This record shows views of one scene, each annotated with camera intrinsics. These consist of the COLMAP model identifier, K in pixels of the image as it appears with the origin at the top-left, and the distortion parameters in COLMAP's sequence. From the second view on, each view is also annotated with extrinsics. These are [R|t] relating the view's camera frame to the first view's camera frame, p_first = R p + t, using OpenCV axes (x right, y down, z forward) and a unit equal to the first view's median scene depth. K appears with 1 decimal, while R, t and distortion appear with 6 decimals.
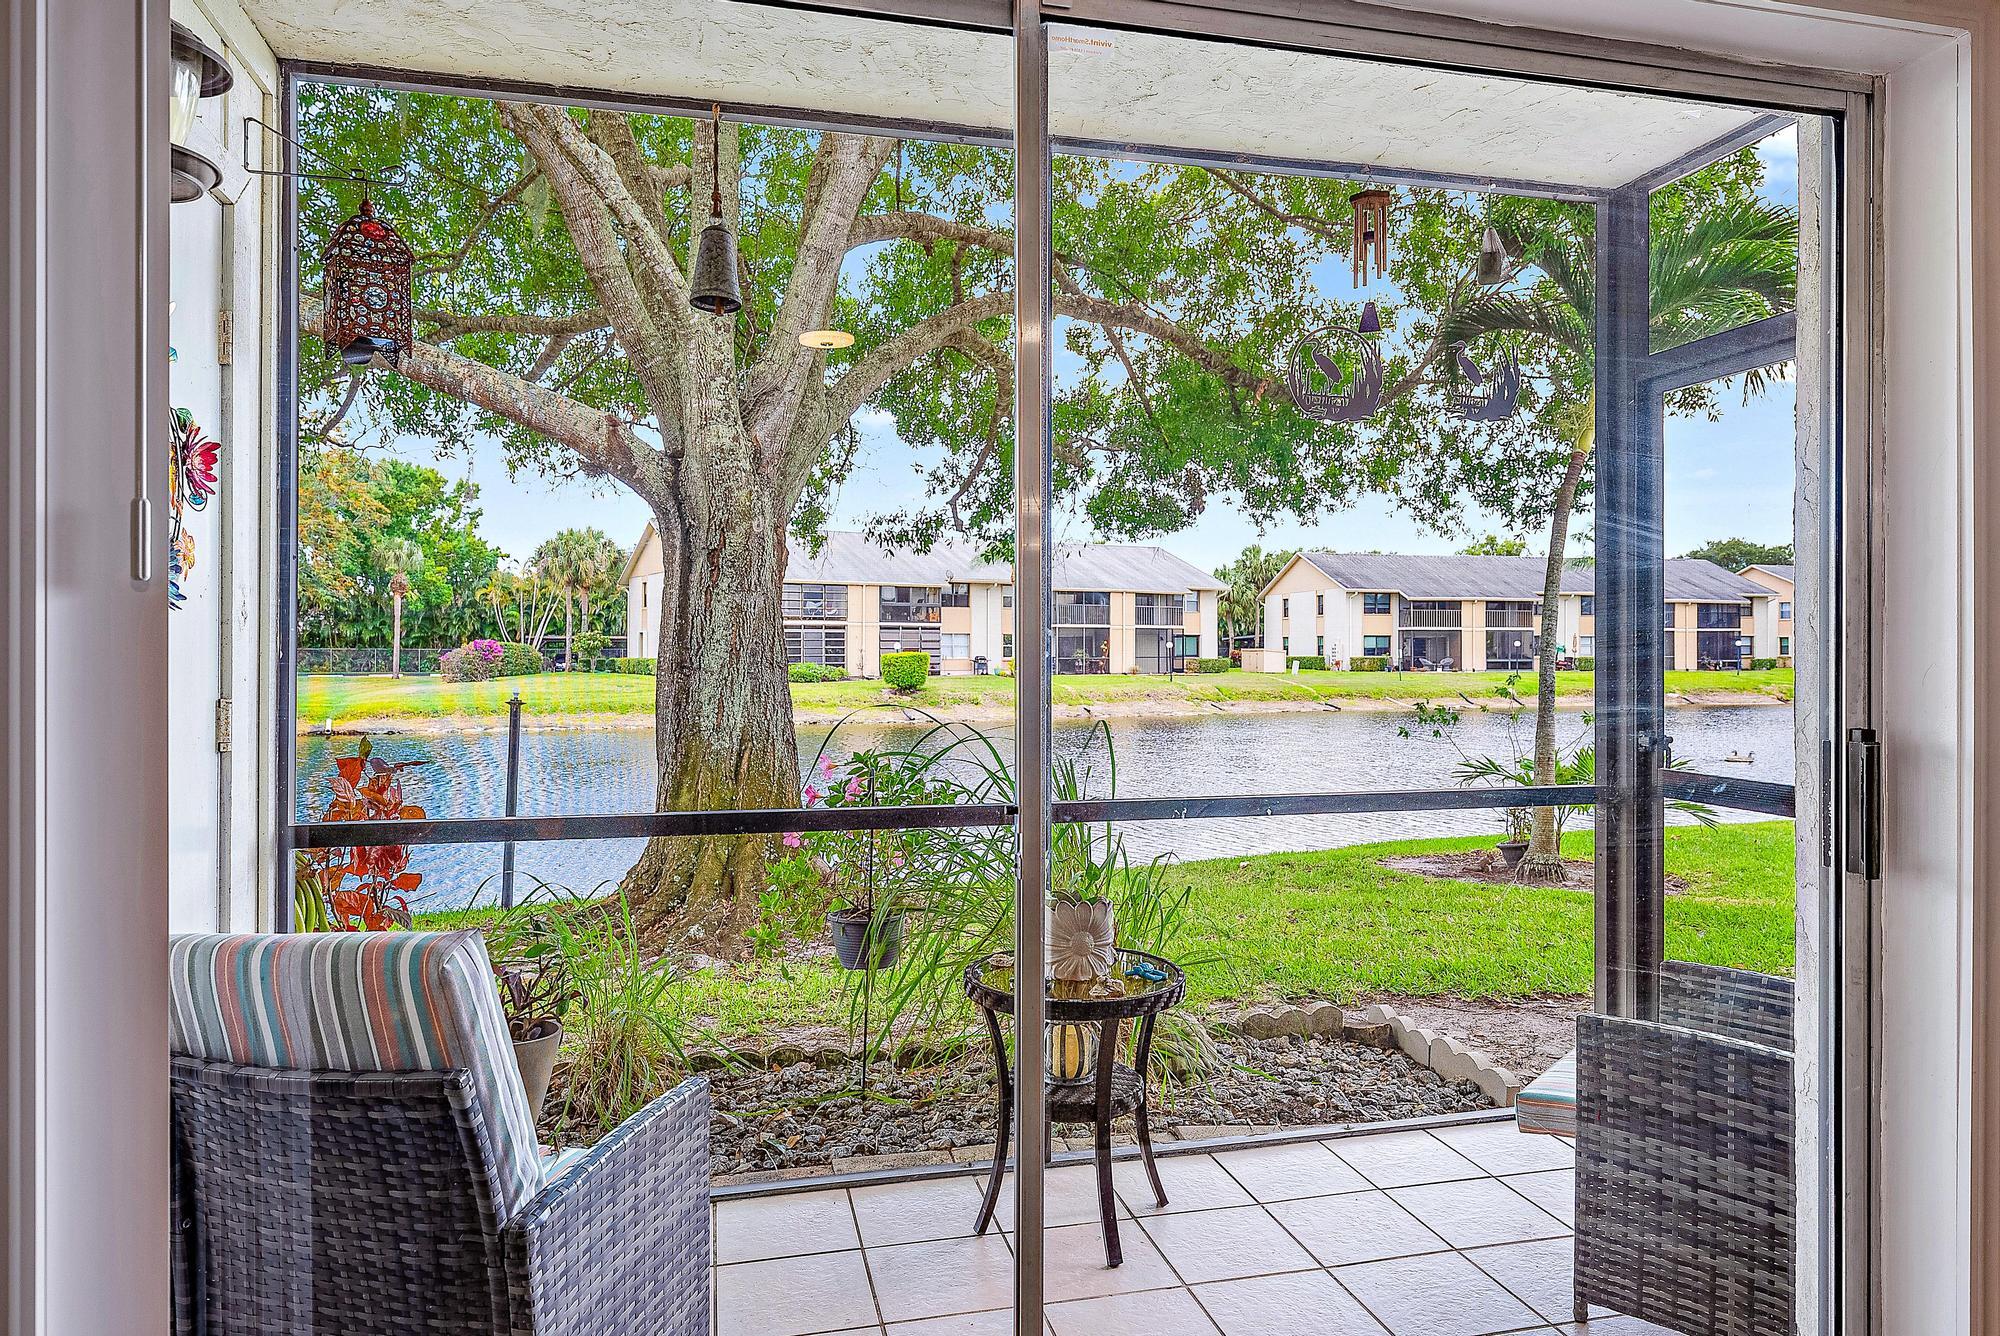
lens RADIAL K [[1219.7, 0, 1005.0], [0, 1219.7, 648.2], [0, 0, 1]] dist [0.005822, 0.001614]
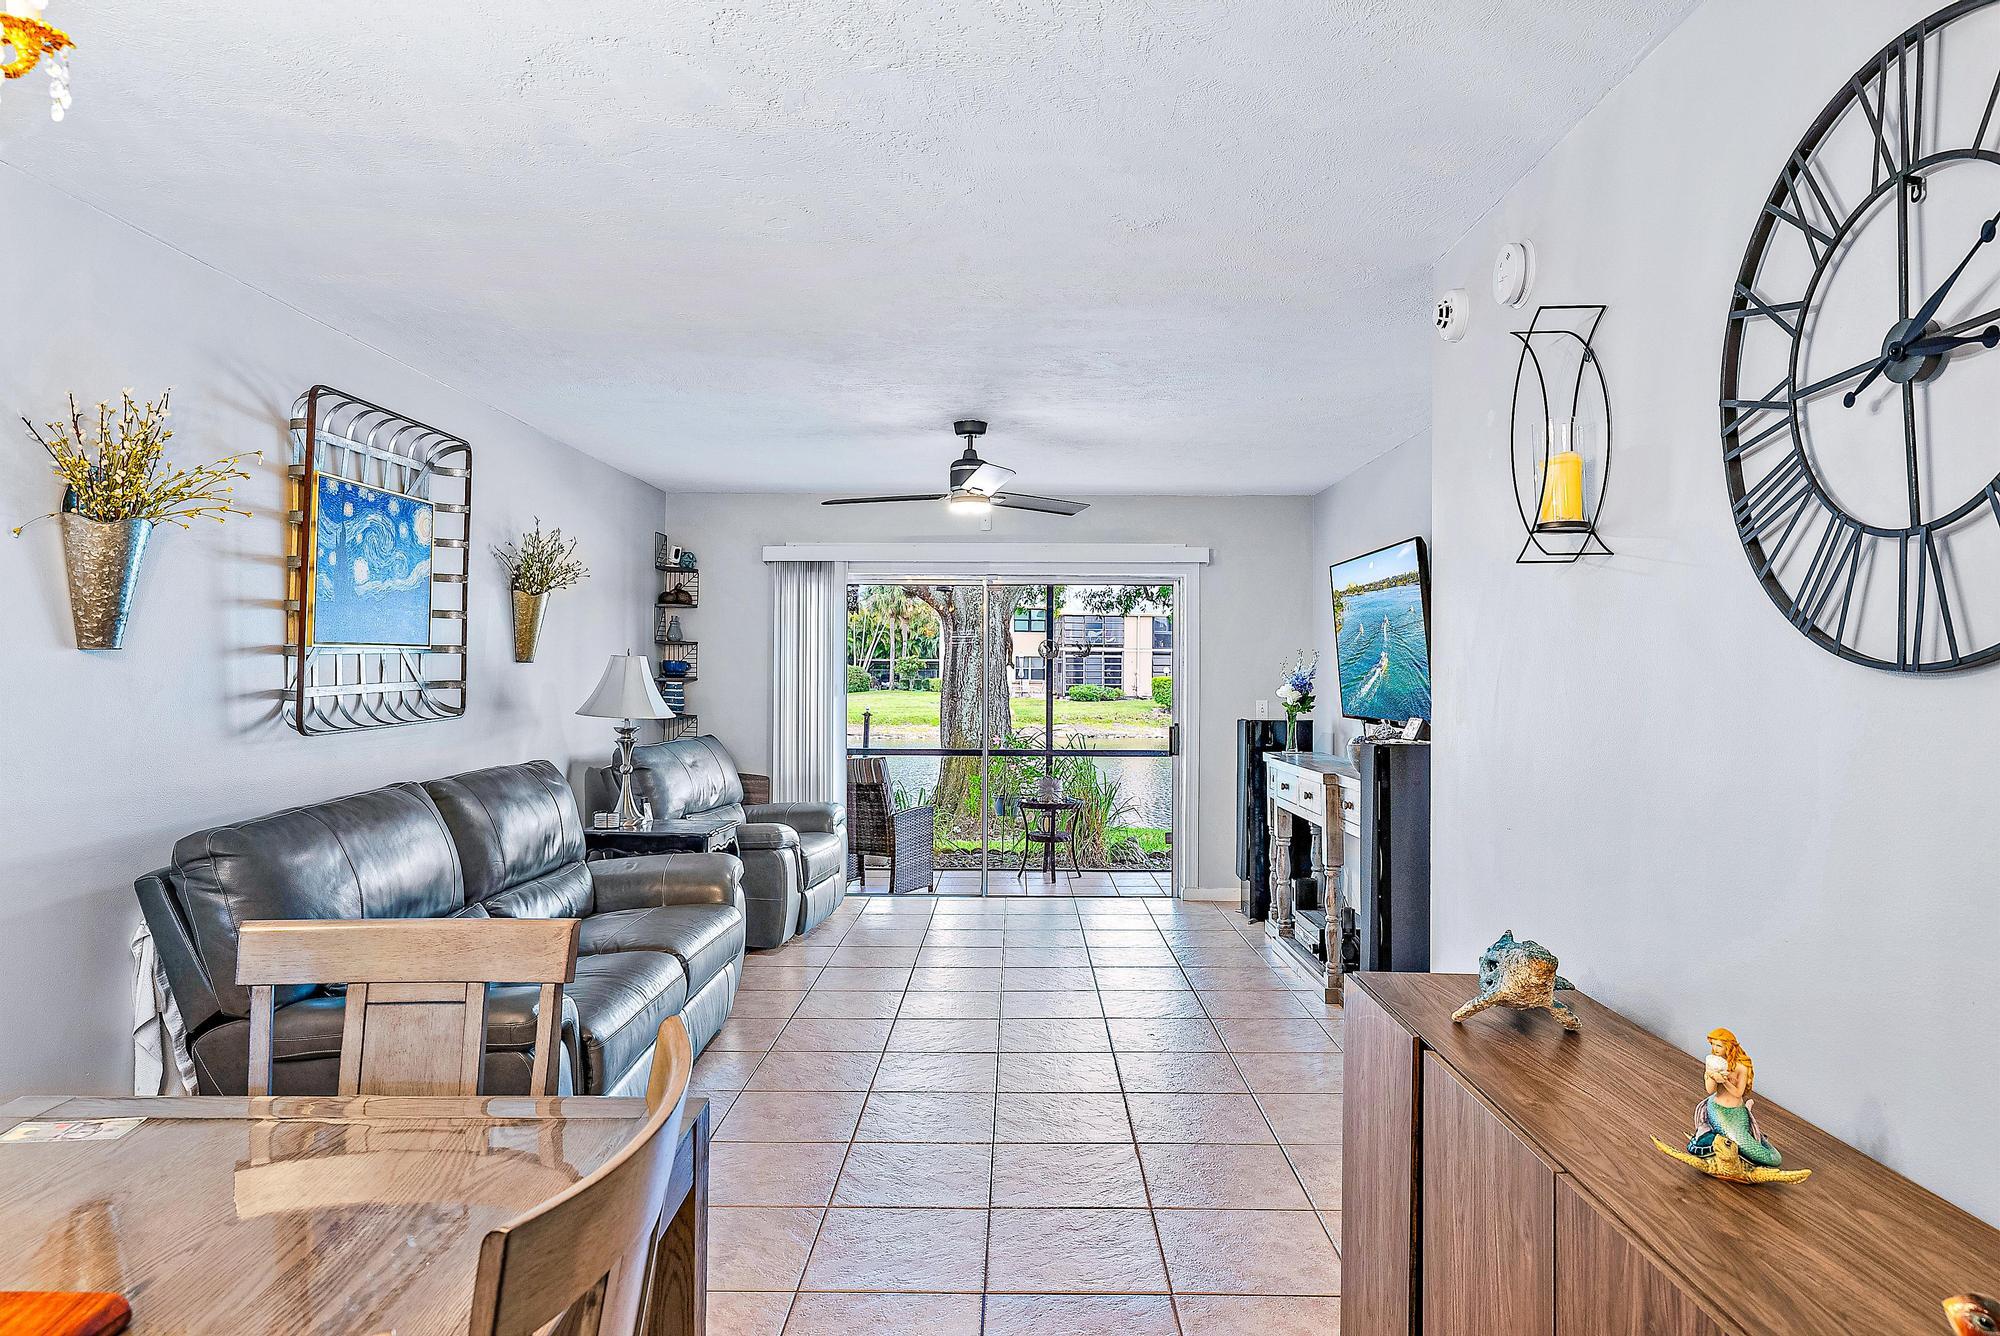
lens RADIAL K [[1188.0, 0, 1004.1], [0, 1188.0, 657.1], [0, 0, 1]] dist [0.001280, 0.000079]
pose [[0.969314, 0.001544, -0.245821, 0.124868], [-0.003638, 0.999961, -0.008067, -0.014793], [0.245799, 0.008713, 0.969282, -0.362621]]
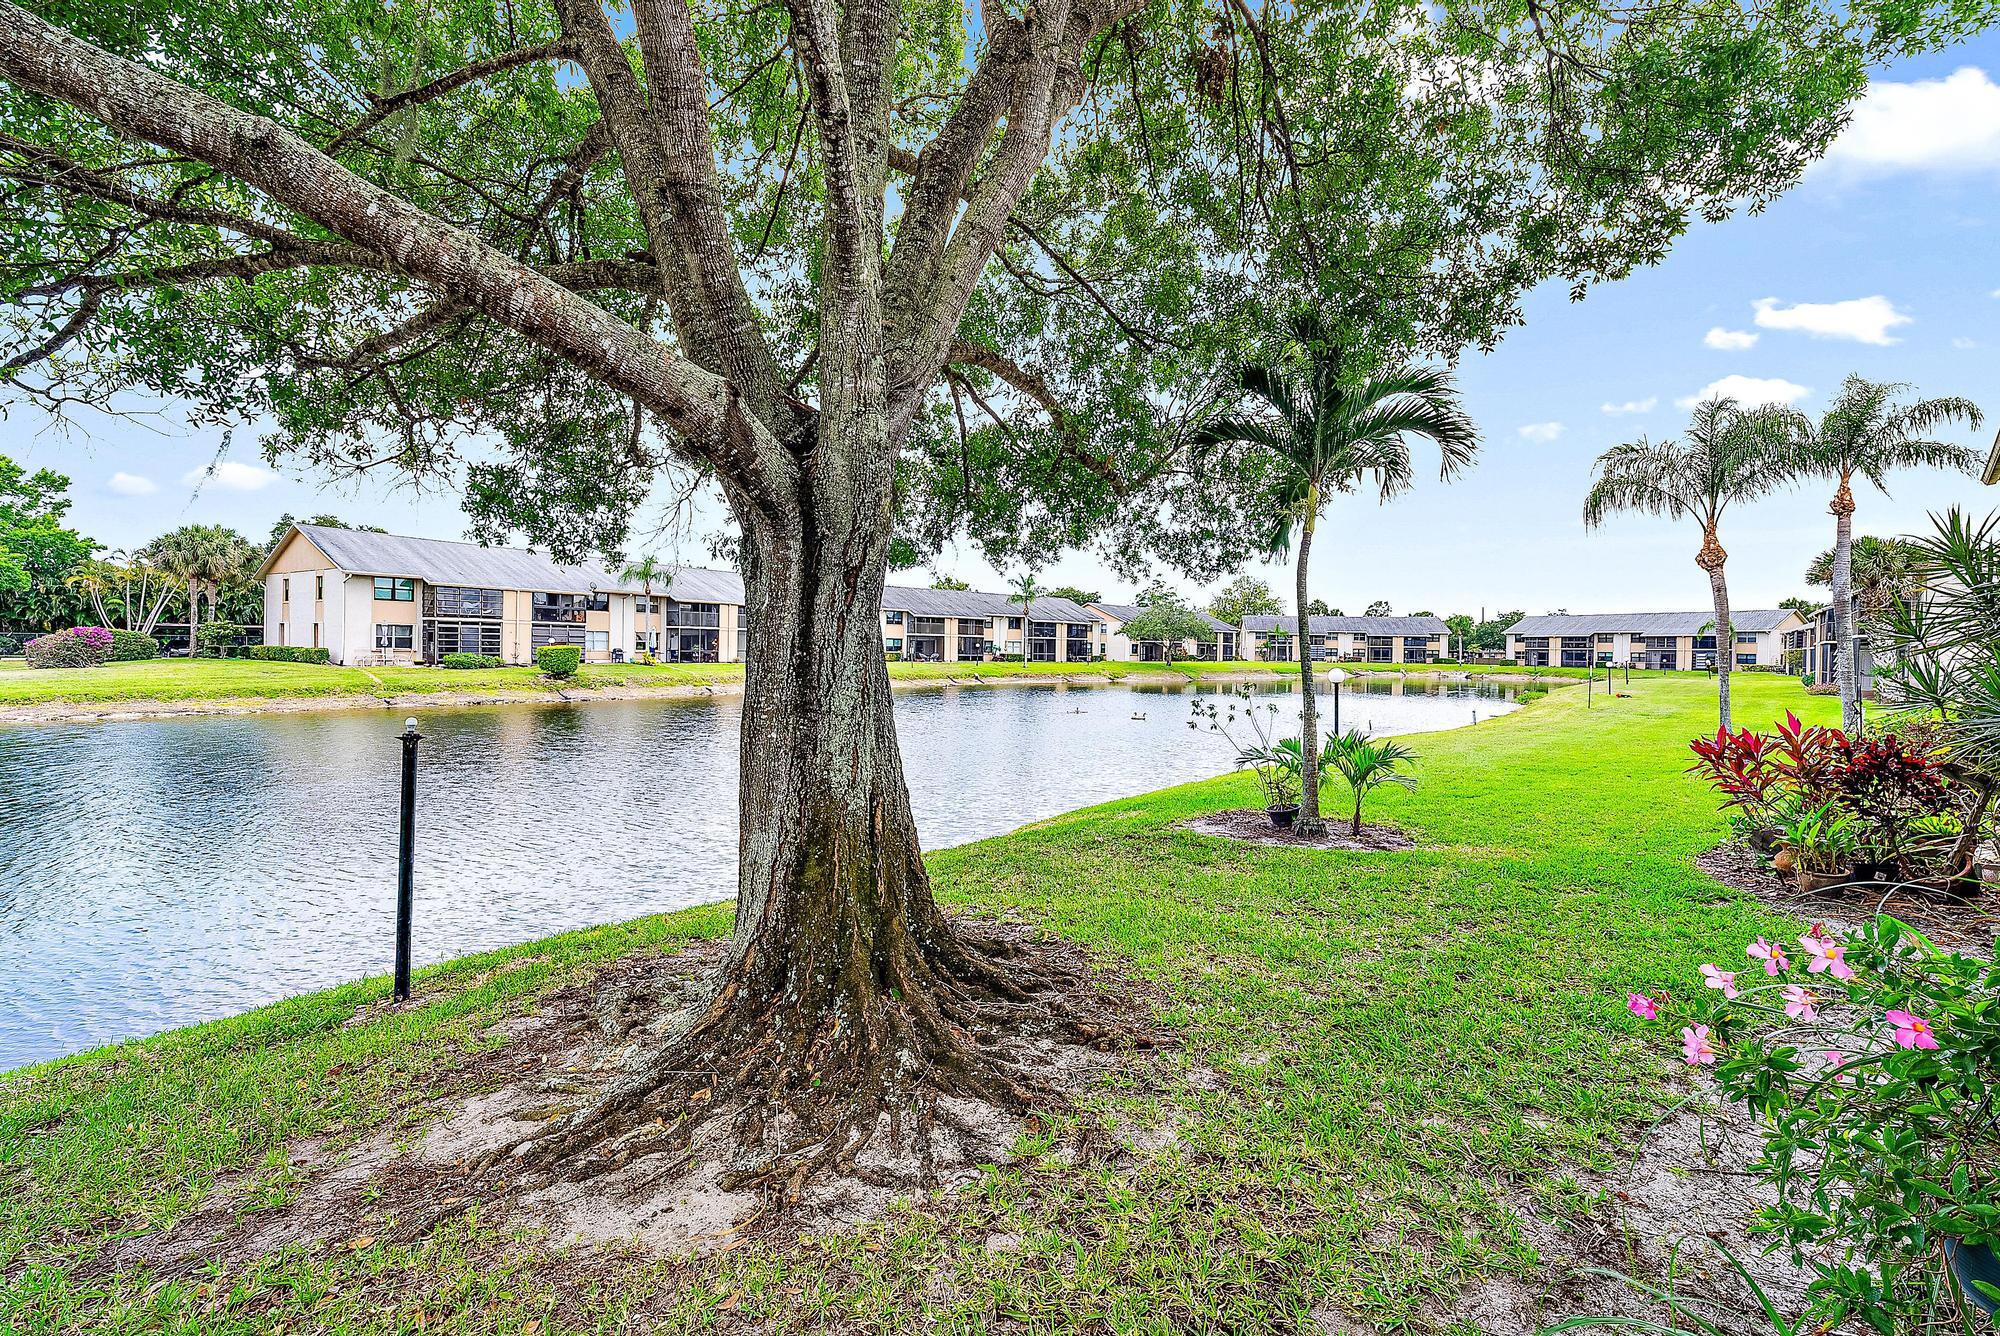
lens RADIAL K [[785.4, 0, 996.2], [0, 785.4, 657.6], [0, 0, 1]] dist [-0.001868, 0.000016]
pose [[0.887872, 0.008349, 0.460015, -0.179573], [-0.017095, 0.999744, 0.014850, -0.013424], [-0.459773, -0.021049, 0.887787, 0.220637]]
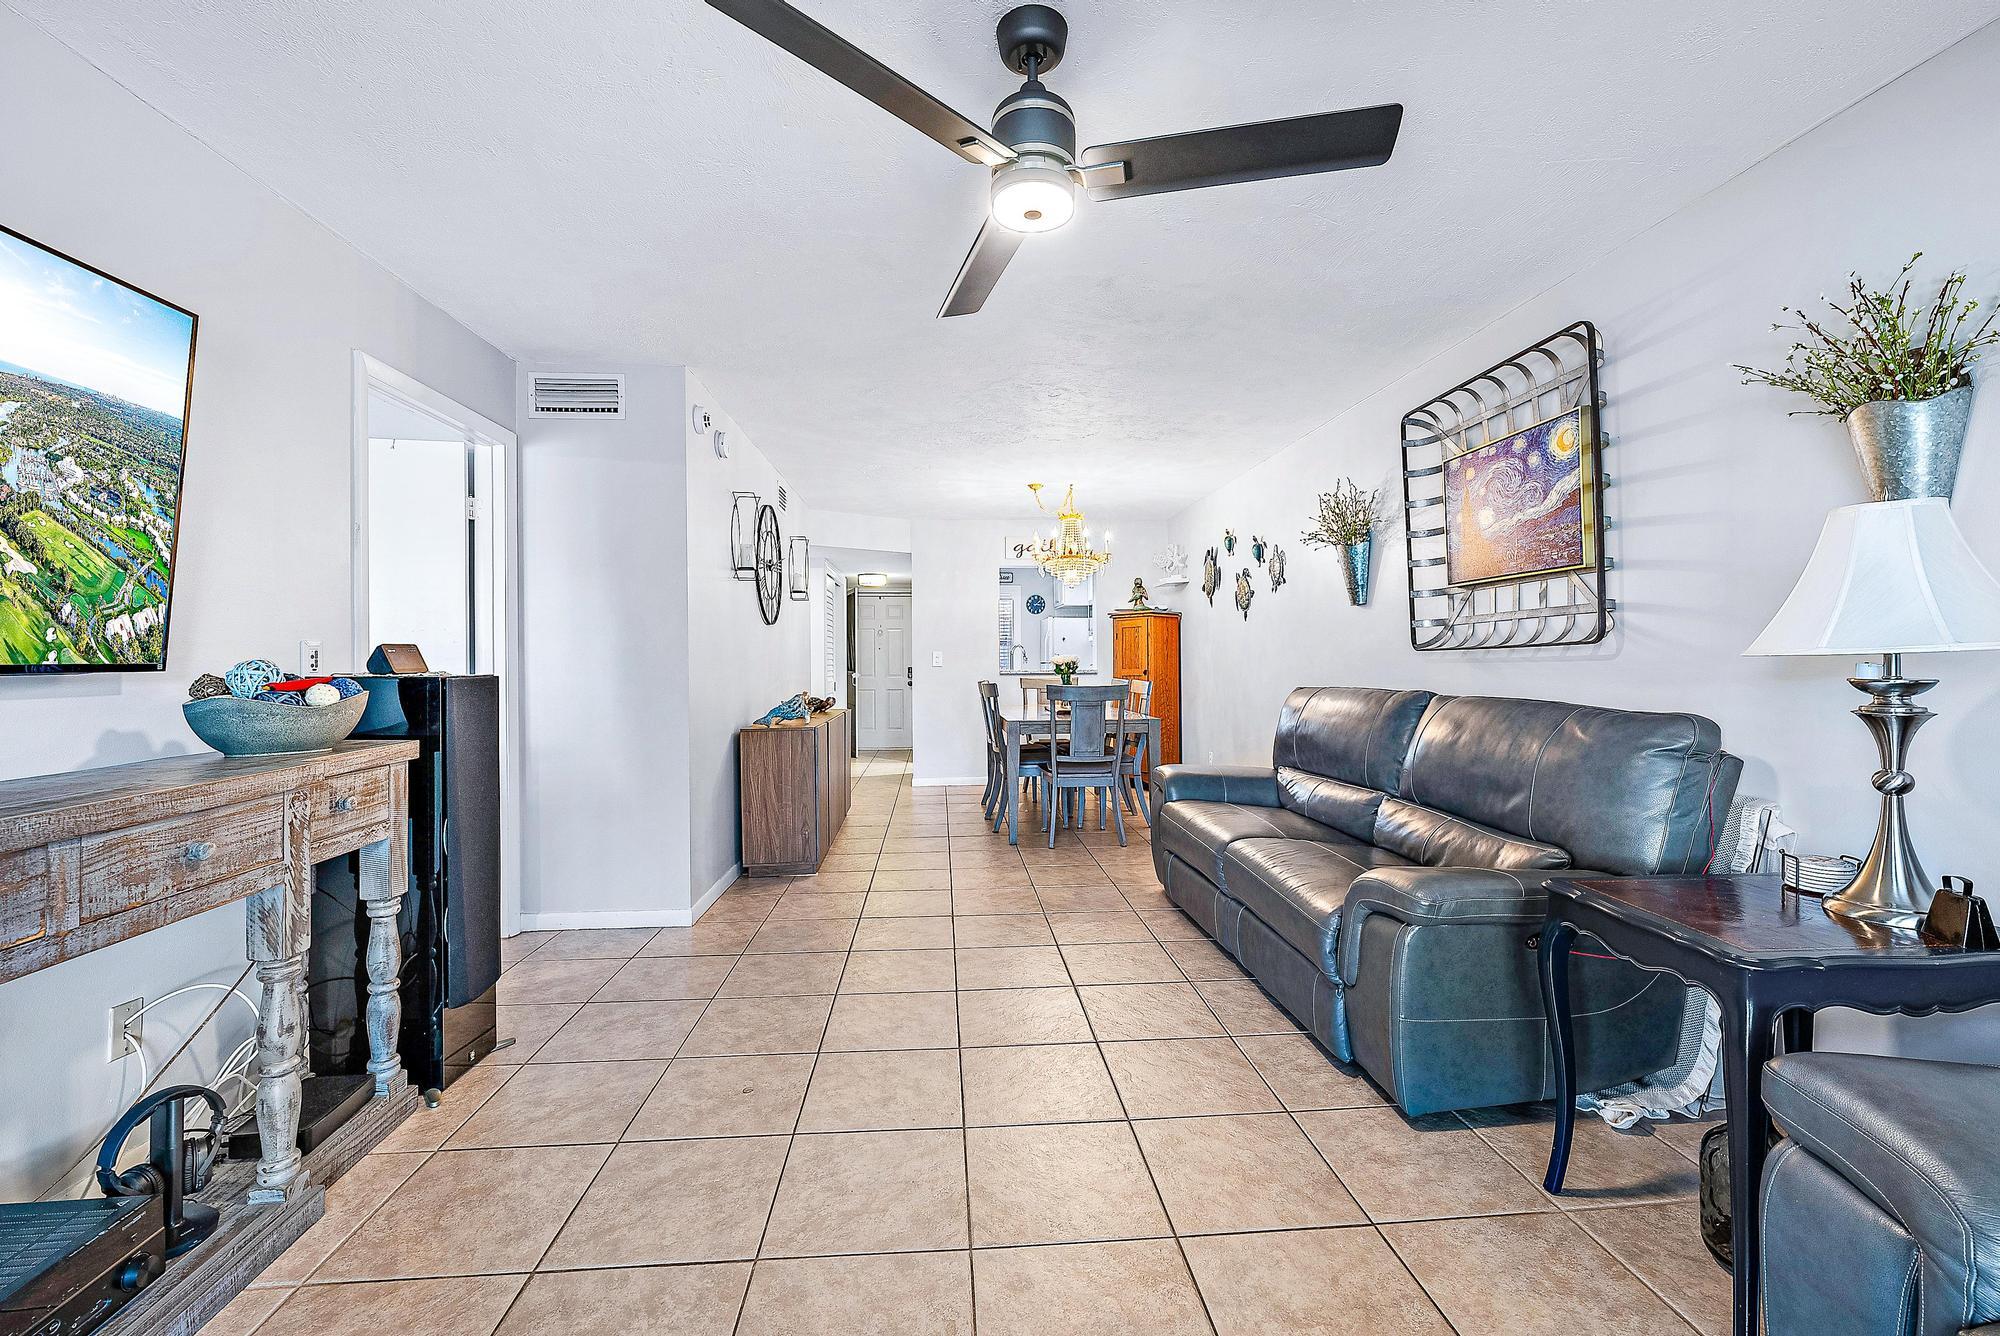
lens RADIAL K [[828.3, 0, 1003.7], [0, 828.3, 663.1], [0, 0, 1]] dist [0.001098, 0.000024]
pose [[-0.987691, 0.003887, 0.156368, 0.022388], [0.004872, 0.999971, 0.005917, 0.000048], [-0.156340, 0.006606, -0.987681, 0.060164]]
